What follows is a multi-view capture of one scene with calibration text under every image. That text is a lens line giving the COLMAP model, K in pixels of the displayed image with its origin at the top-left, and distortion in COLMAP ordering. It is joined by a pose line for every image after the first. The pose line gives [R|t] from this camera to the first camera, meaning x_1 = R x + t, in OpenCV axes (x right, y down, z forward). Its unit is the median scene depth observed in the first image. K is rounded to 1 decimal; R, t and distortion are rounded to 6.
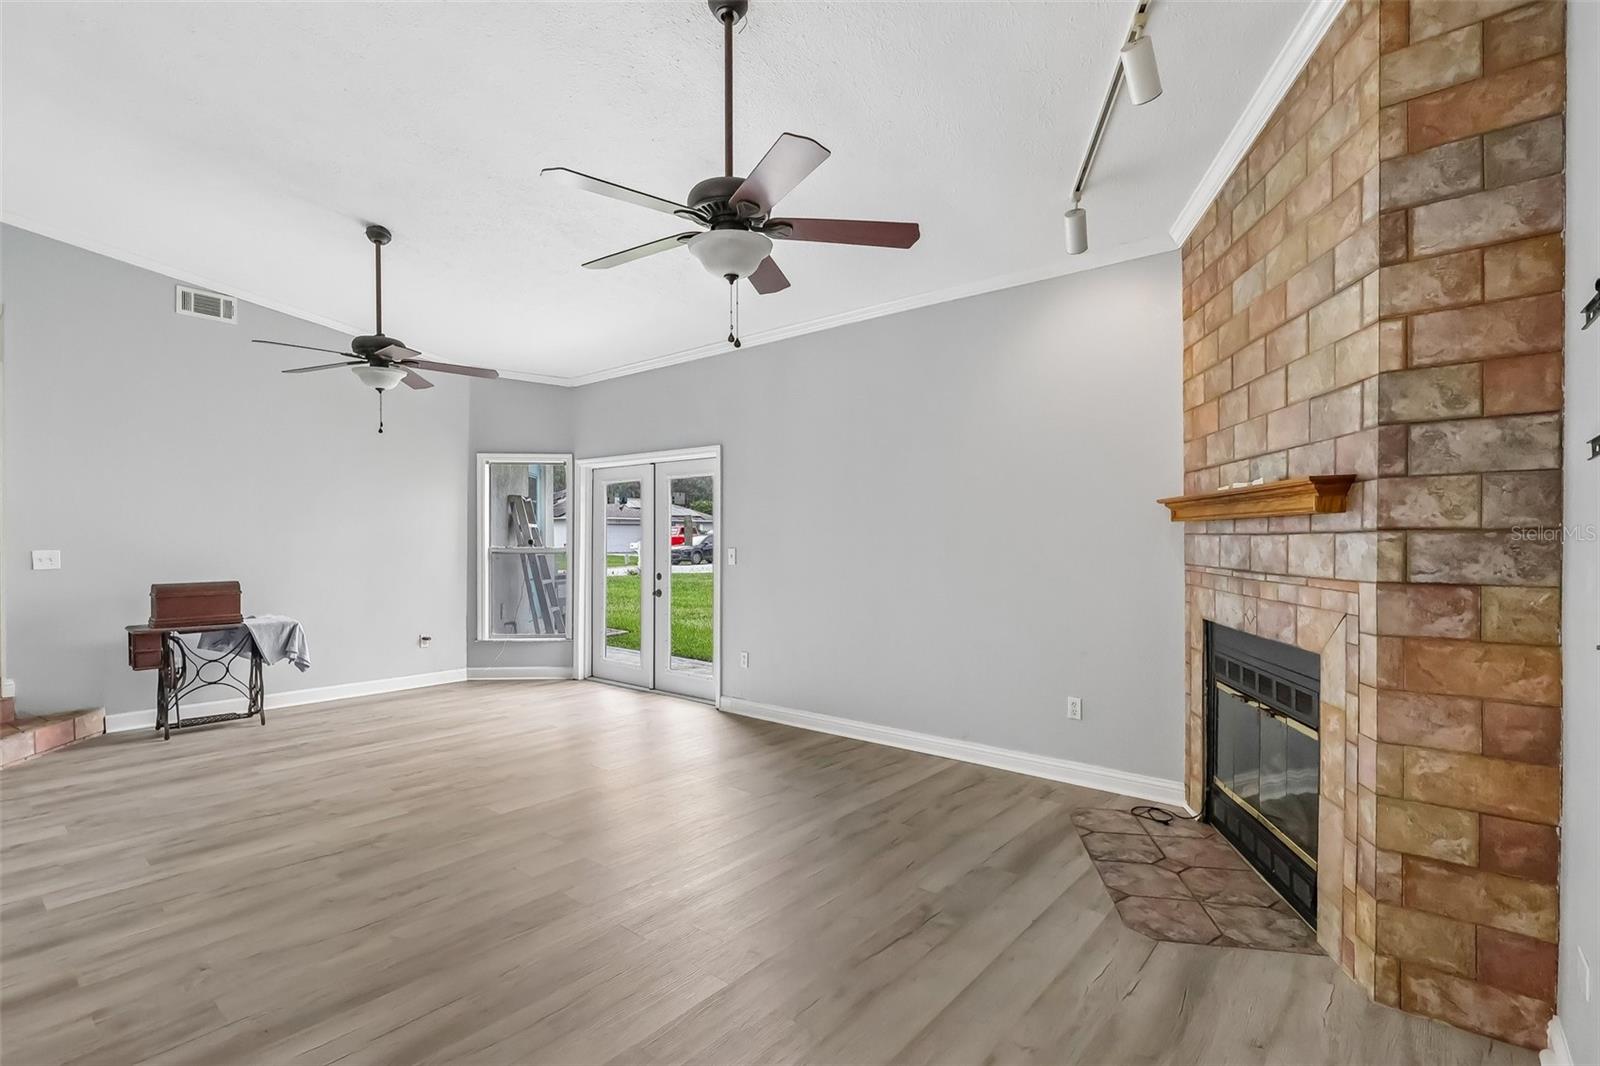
lens RADIAL K [[741.8, 0, 797.6], [0, 741.8, 533.2], [0, 0, 1]] dist [-0.002733, -0.001082]
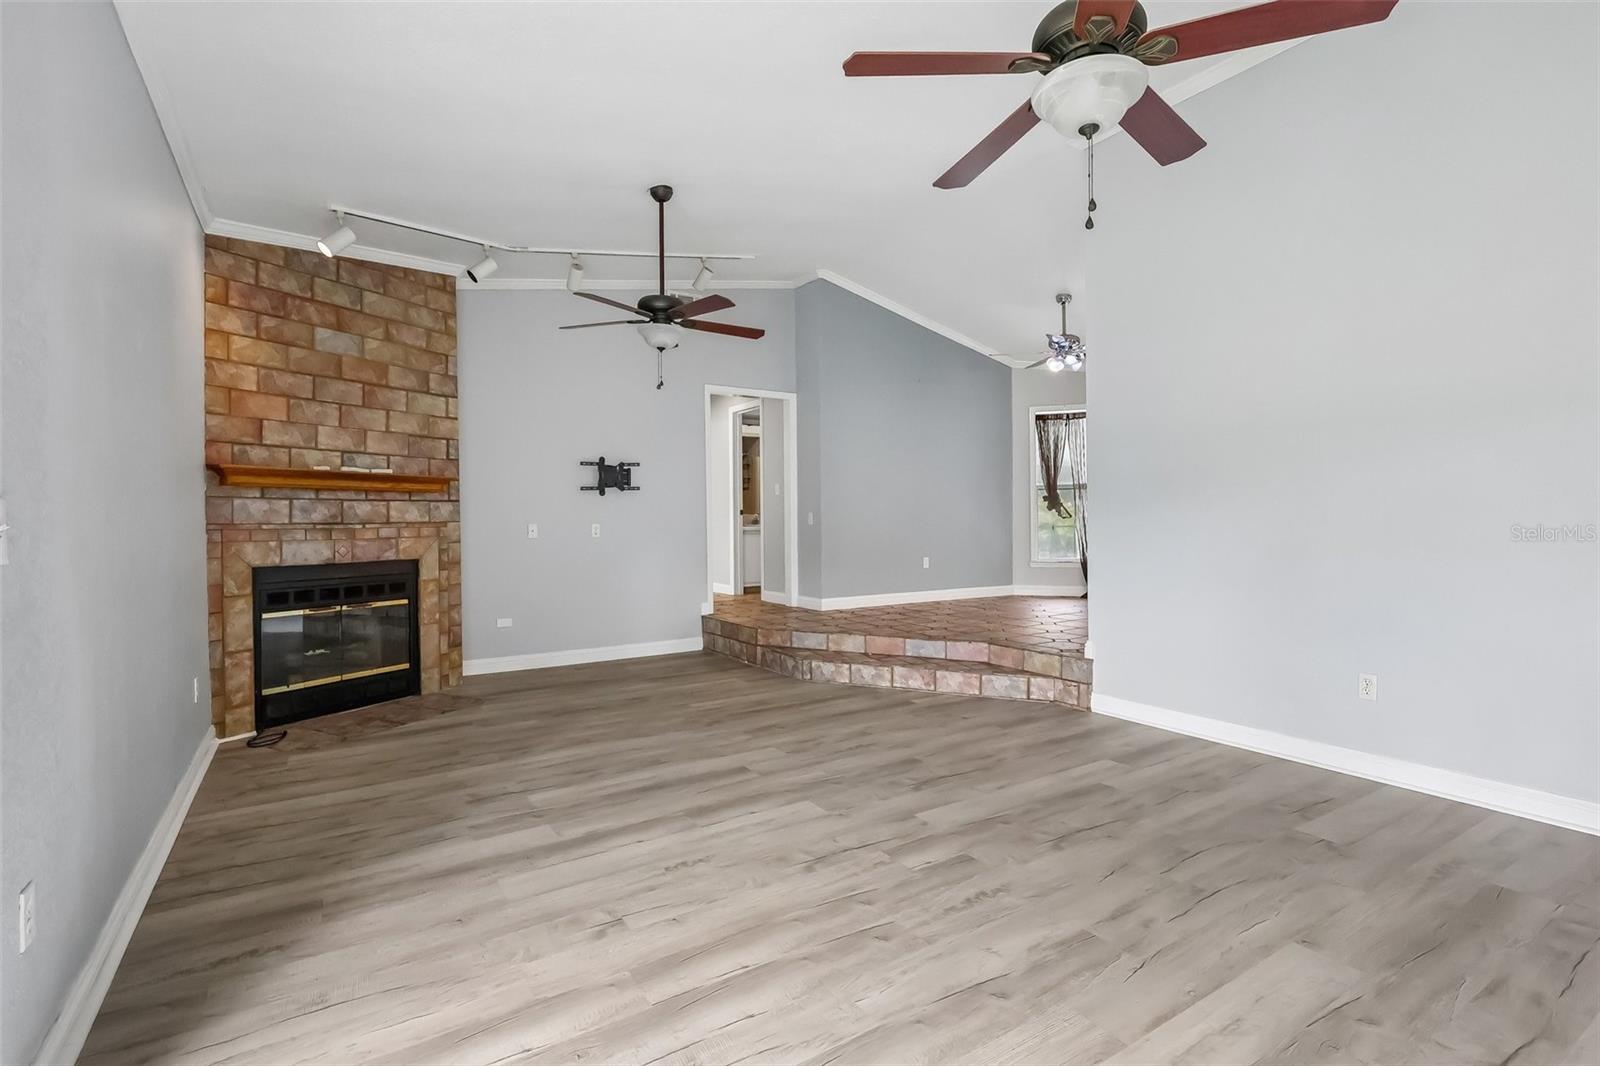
lens RADIAL K [[741.8, 0, 803.3], [0, 741.8, 532.9], [0, 0, 1]] dist [-0.002733, -0.001082]
pose [[-0.956186, 0.002837, 0.292747, -0.762339], [0.007286, 0.999874, 0.014108, 0.055166], [-0.292670, 0.015623, -0.956086, 2.143978]]
